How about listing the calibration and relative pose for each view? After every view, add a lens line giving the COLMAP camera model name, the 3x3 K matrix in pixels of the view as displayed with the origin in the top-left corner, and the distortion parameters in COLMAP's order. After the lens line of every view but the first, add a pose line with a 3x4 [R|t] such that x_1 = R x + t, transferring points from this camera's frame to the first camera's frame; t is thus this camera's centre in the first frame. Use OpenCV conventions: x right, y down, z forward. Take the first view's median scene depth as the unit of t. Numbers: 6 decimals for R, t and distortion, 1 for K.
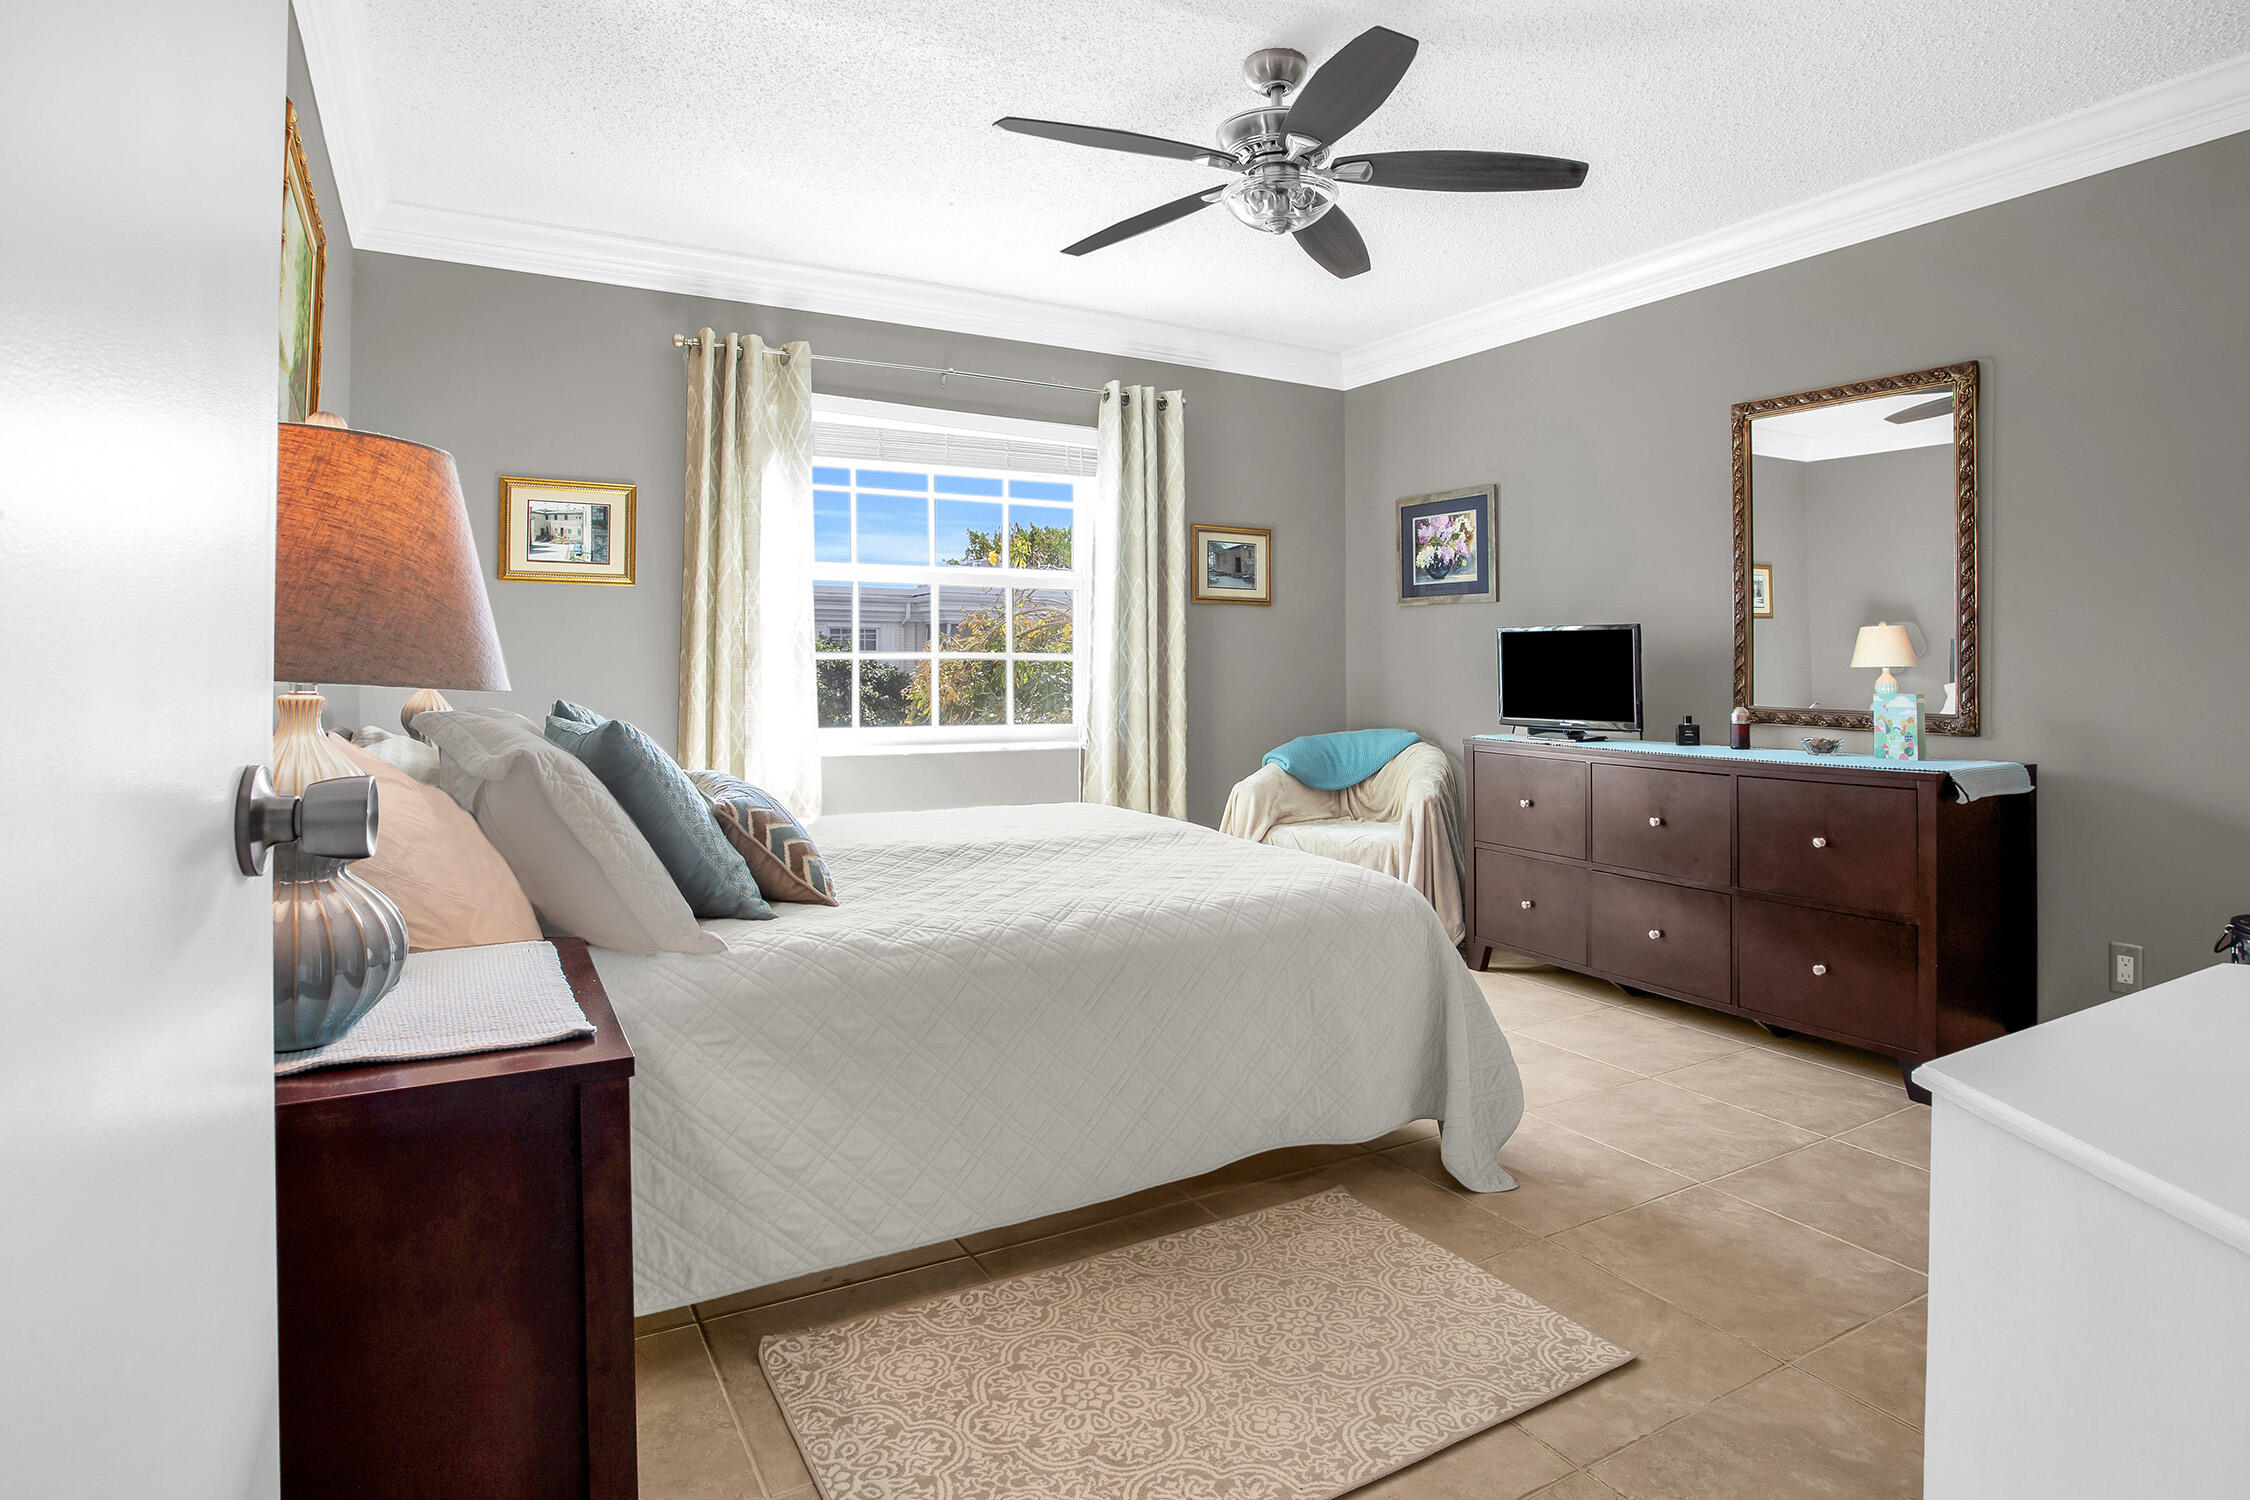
lens RADIAL K [[1184.2, 0, 1151.4], [0, 1184.2, 662.4], [0, 0, 1]] dist [-0.063377, 0.026187]
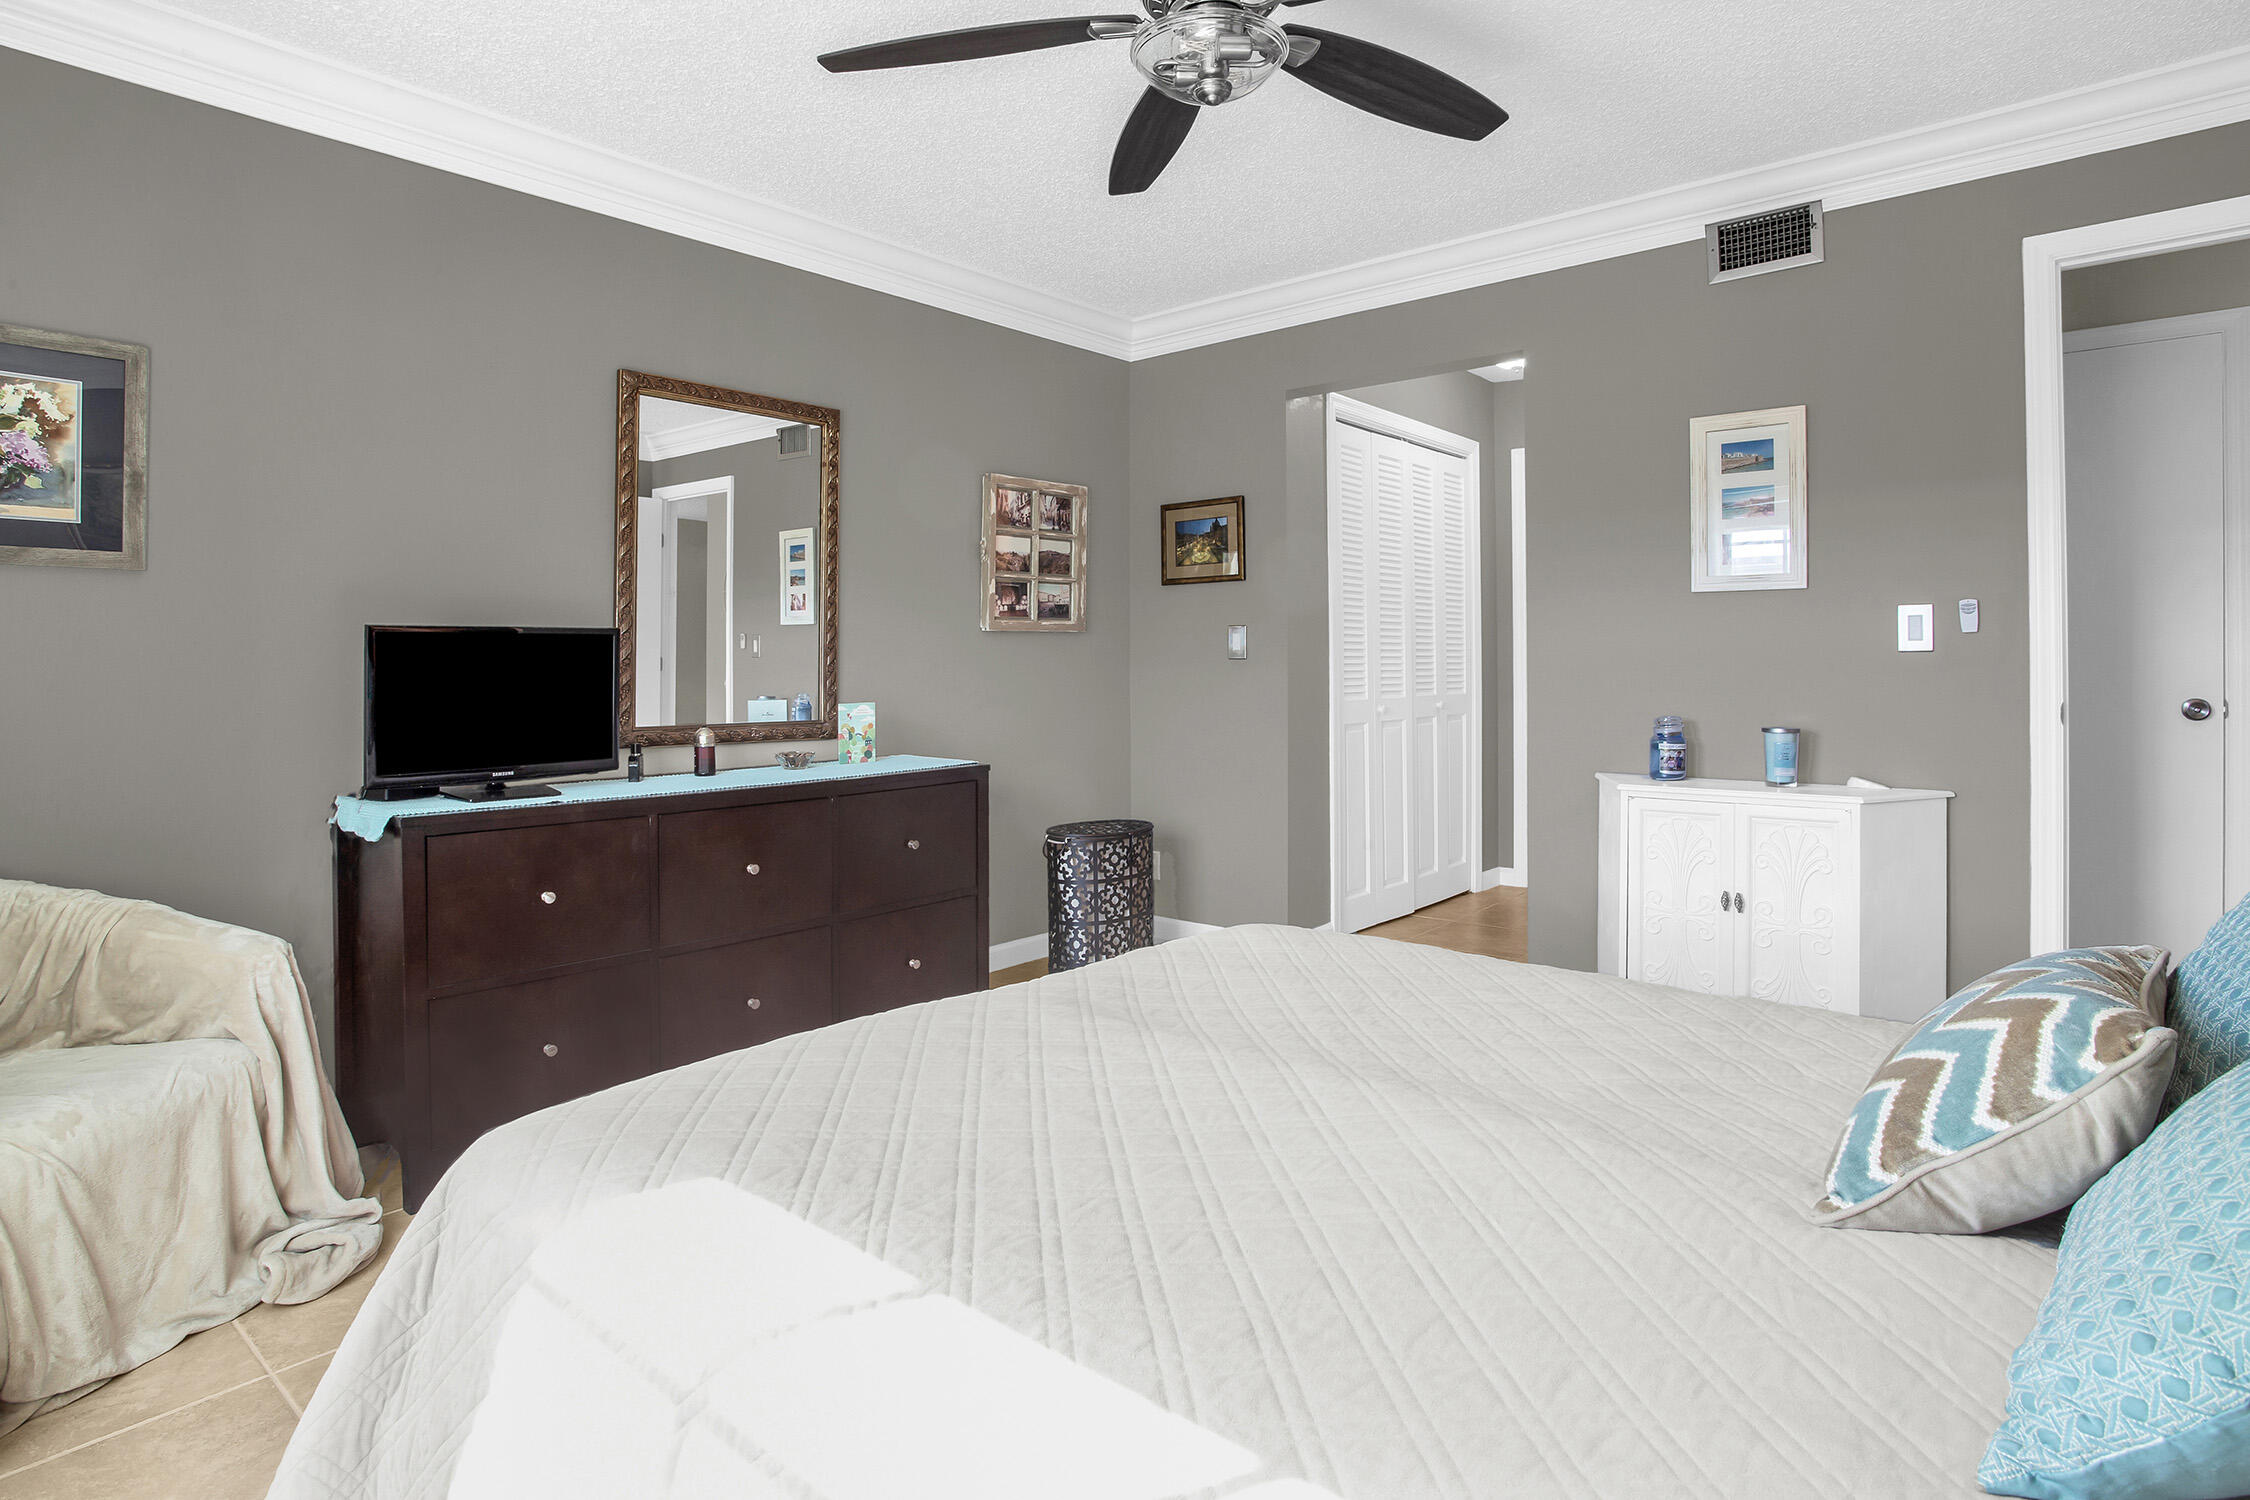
lens RADIAL K [[1184.2, 0, 1110.0], [0, 1184.2, 649.4], [0, 0, 1]] dist [-0.063377, 0.026187]
pose [[-0.328361, 0.008700, 0.944512, -0.436108], [0.008218, 0.999946, -0.006353, -0.012860], [-0.944516, 0.005676, -0.328415, 1.013724]]
